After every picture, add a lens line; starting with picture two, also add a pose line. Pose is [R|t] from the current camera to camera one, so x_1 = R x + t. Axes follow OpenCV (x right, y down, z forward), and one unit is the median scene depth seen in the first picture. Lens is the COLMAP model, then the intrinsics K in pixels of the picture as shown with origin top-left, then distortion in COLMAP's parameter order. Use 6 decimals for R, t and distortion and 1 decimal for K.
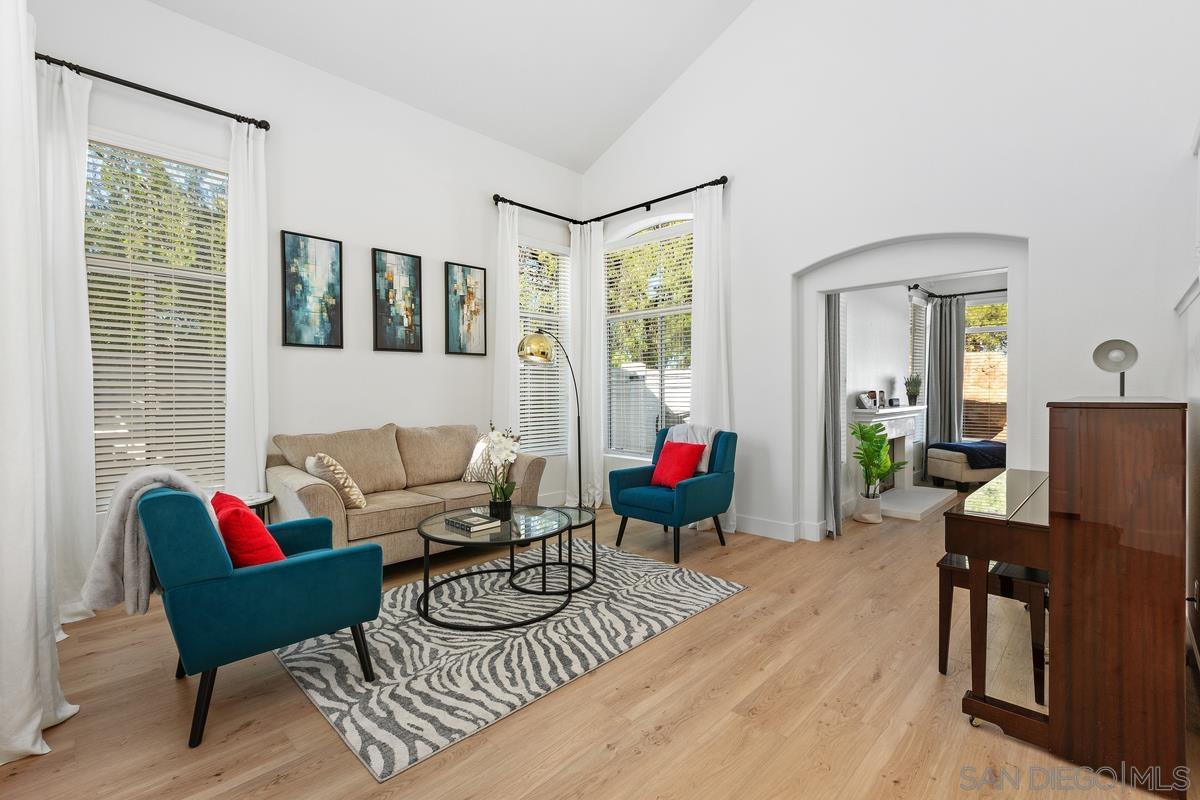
lens RADIAL K [[535.2, 0, 600.0], [0, 535.2, 391.7], [0, 0, 1]] dist [0.005256, -0.003059]
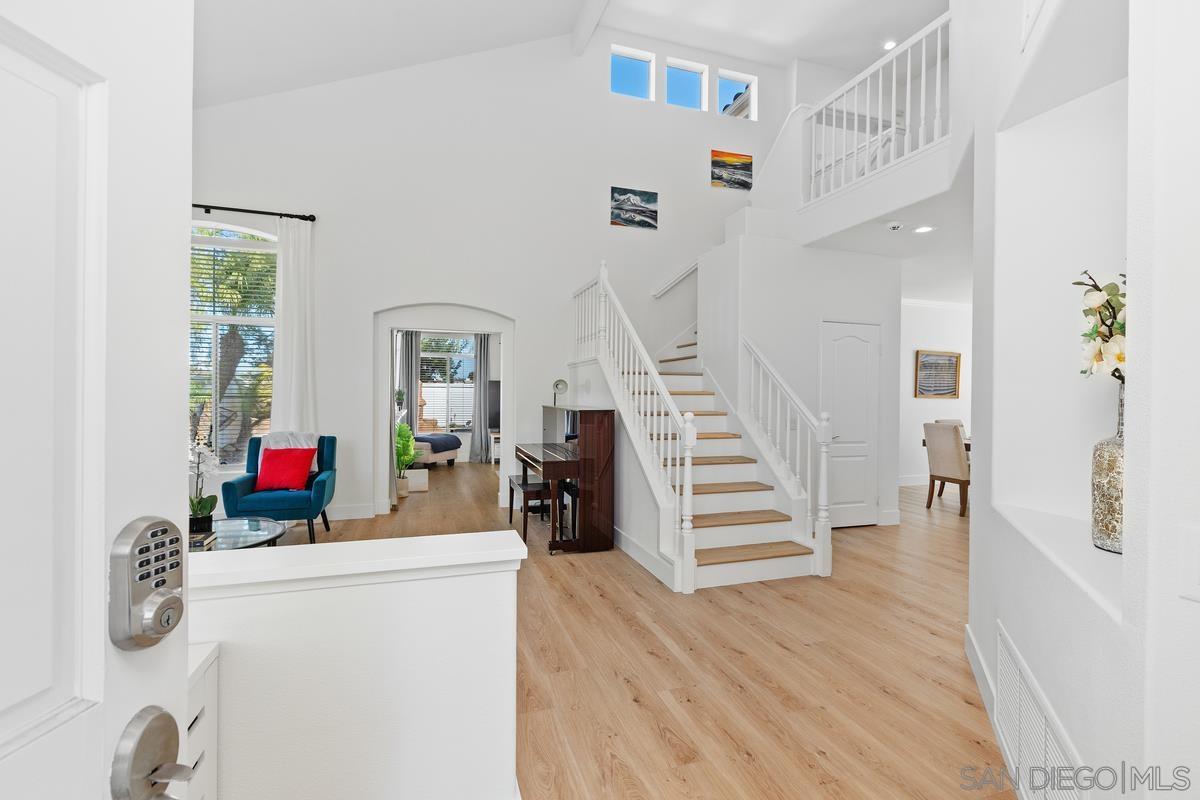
lens RADIAL K [[535.2, 0, 603.9], [0, 535.2, 398.0], [0, 0, 1]] dist [0.005256, -0.003059]
pose [[0.456248, -0.000614, 0.889852, -0.606588], [-0.006027, 0.999975, 0.003780, -0.020331], [-0.889832, -0.007088, 0.456233, -0.103641]]
